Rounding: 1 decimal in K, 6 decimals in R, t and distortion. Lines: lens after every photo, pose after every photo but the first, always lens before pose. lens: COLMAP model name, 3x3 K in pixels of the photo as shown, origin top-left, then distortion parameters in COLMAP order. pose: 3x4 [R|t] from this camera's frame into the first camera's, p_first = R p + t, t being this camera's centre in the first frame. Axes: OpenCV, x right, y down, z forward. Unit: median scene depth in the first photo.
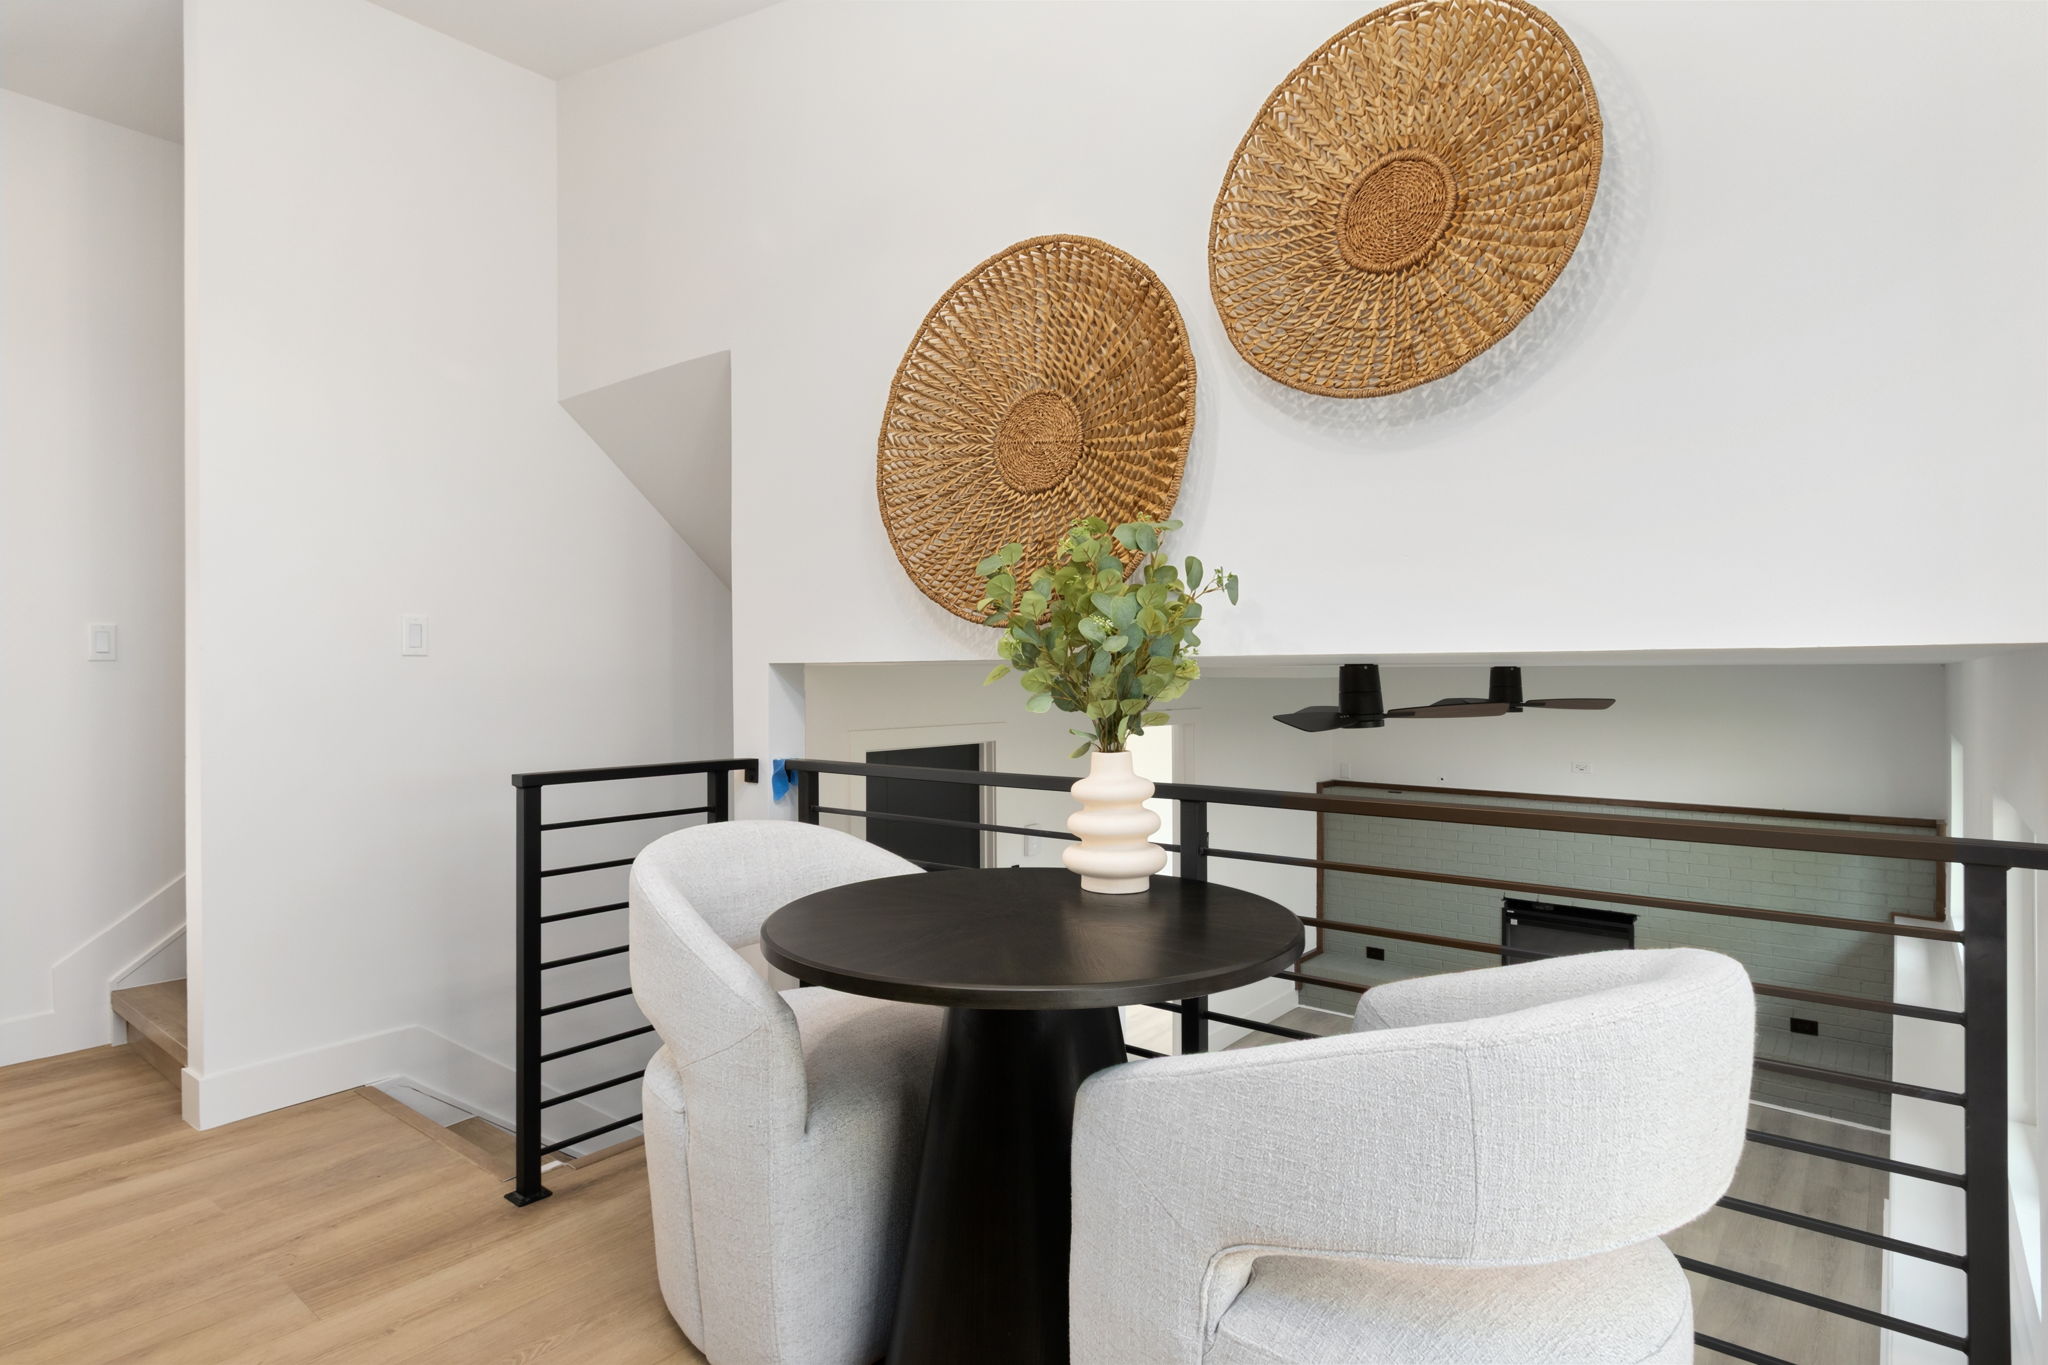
lens RADIAL K [[1061.7, 0, 1019.0], [0, 1061.7, 669.2], [0, 0, 1]] dist [-0.001184, -0.000416]
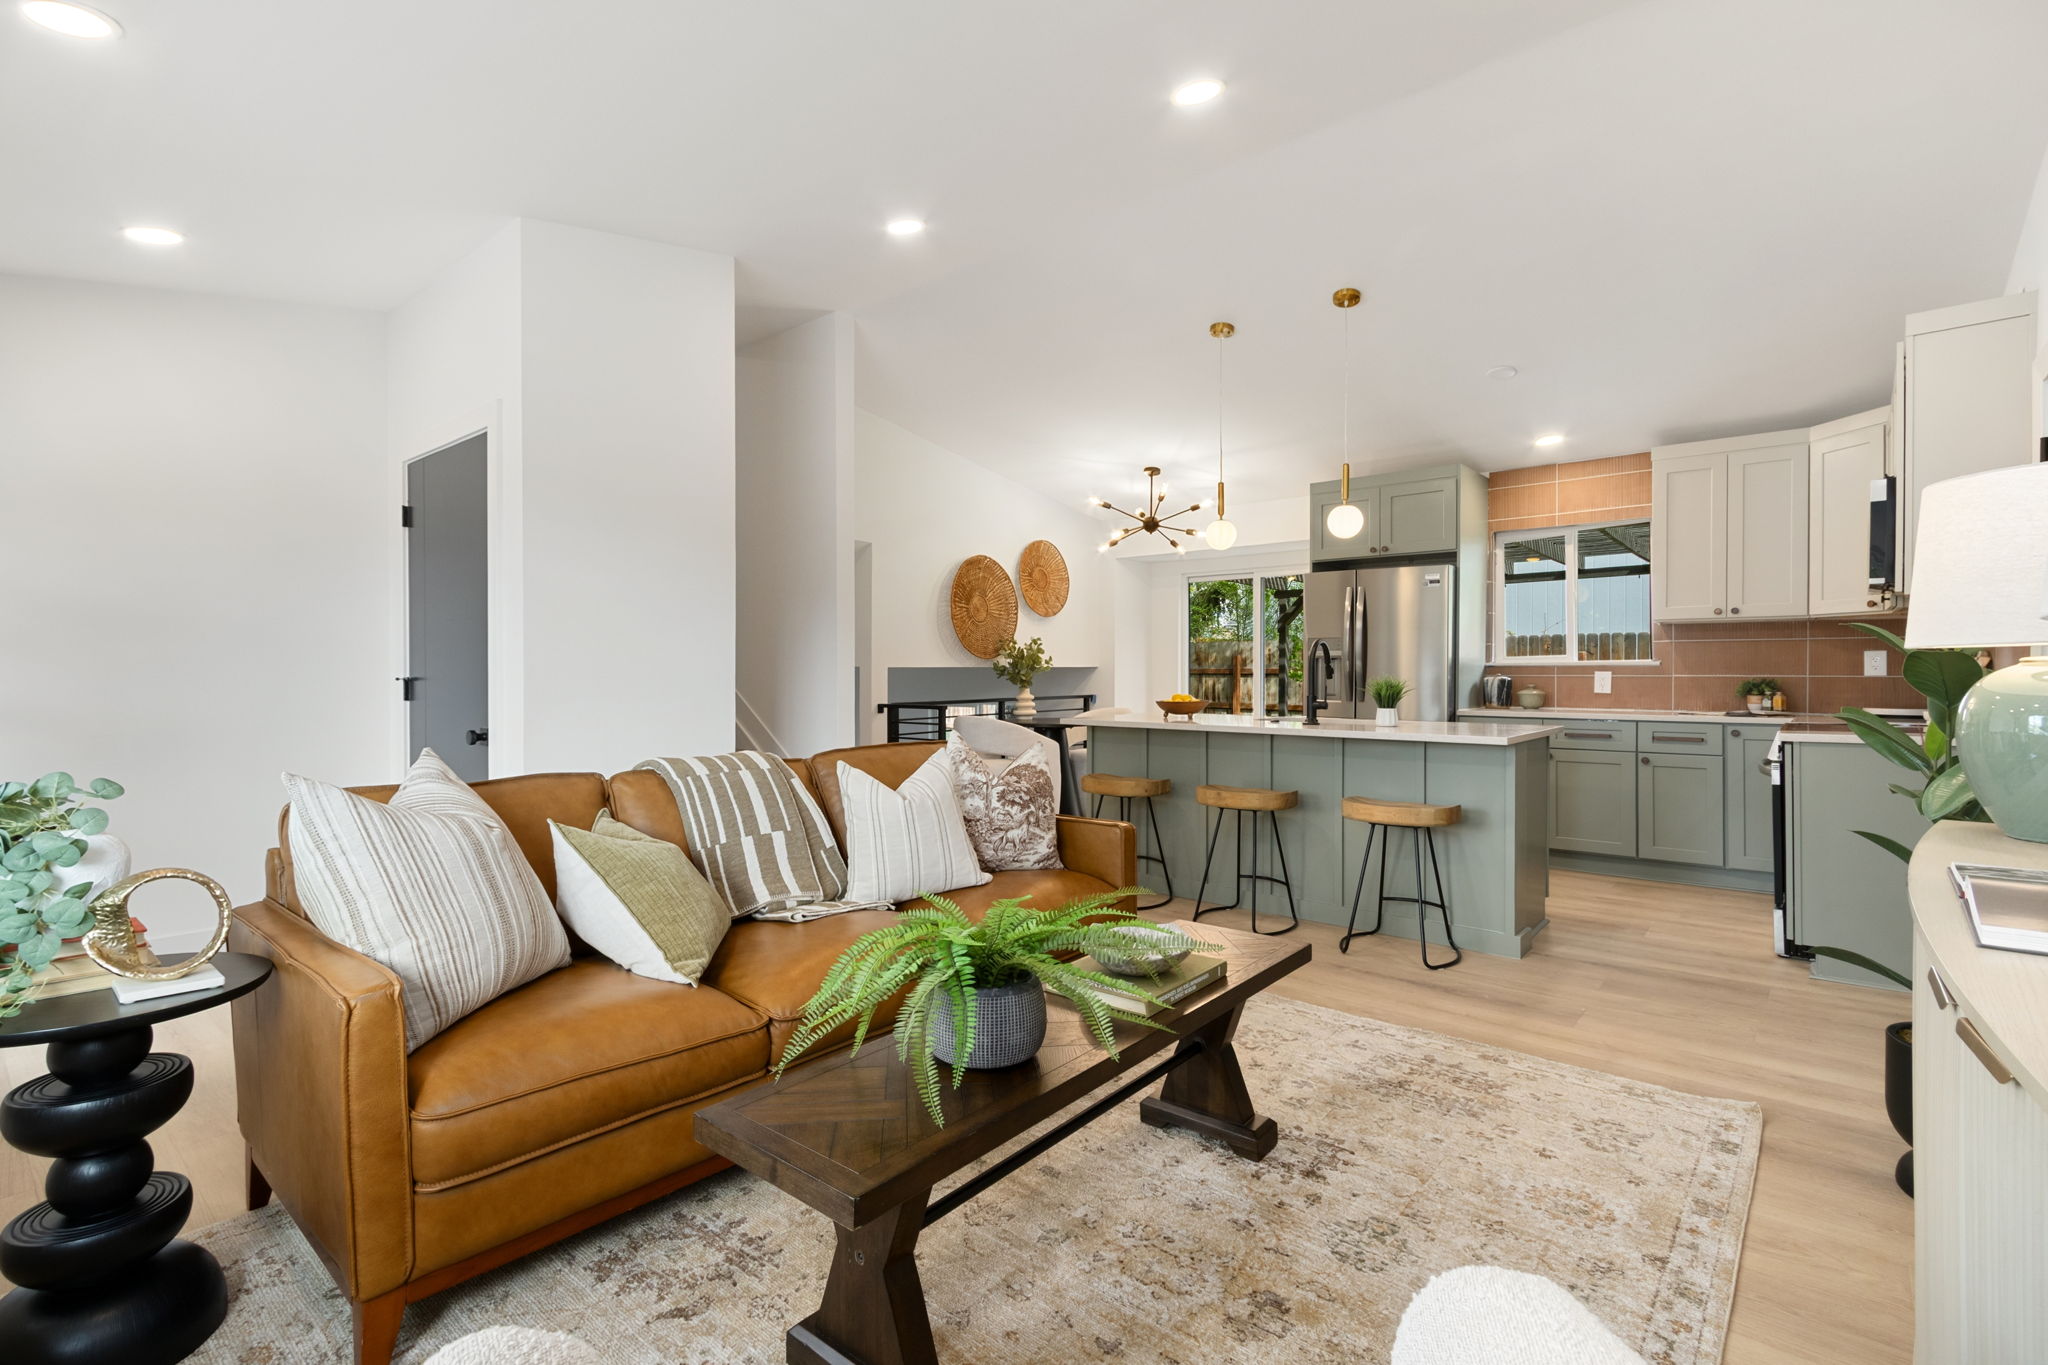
lens RADIAL K [[942.3, 0, 1013.3], [0, 942.3, 681.6], [0, 0, 1]] dist [0.004967, -0.003257]
pose [[0.029888, -0.009336, 0.999510, -2.906649], [-0.005600, 0.999939, 0.009507, 0.009084], [-0.999538, -0.005881, 0.029834, 0.695518]]
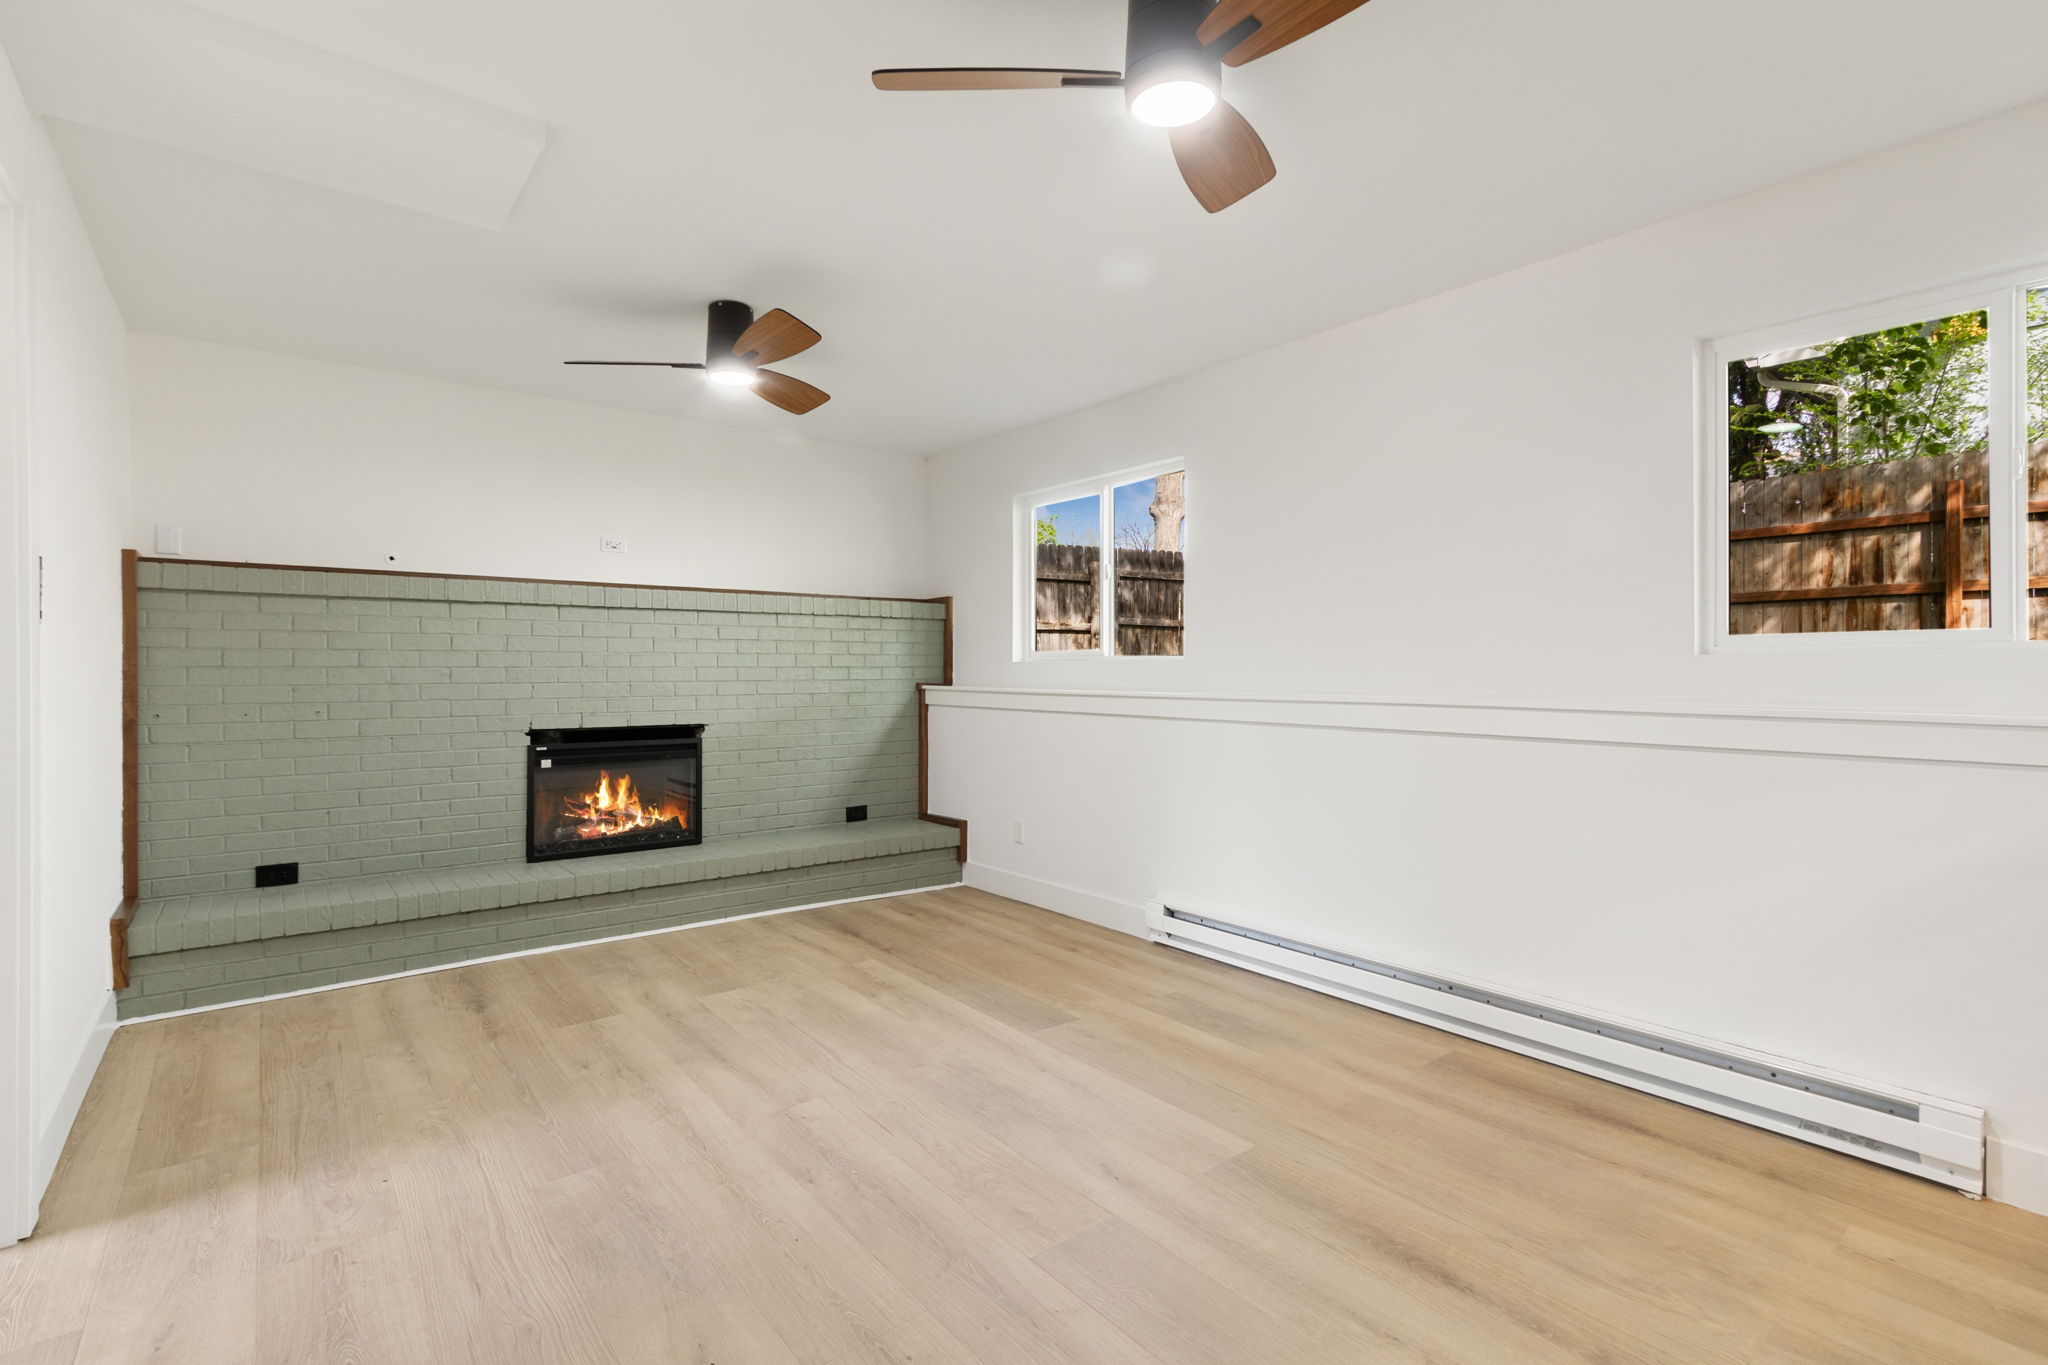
lens RADIAL K [[942.3, 0, 1015.0], [0, 942.3, 671.5], [0, 0, 1]] dist [0.004967, -0.003257]
pose [[0.212943, -0.001892, 0.977063, -0.145253], [-0.004399, 0.999986, 0.002895, 0.517421], [-0.977055, -0.004915, 0.212932, 1.711747]]
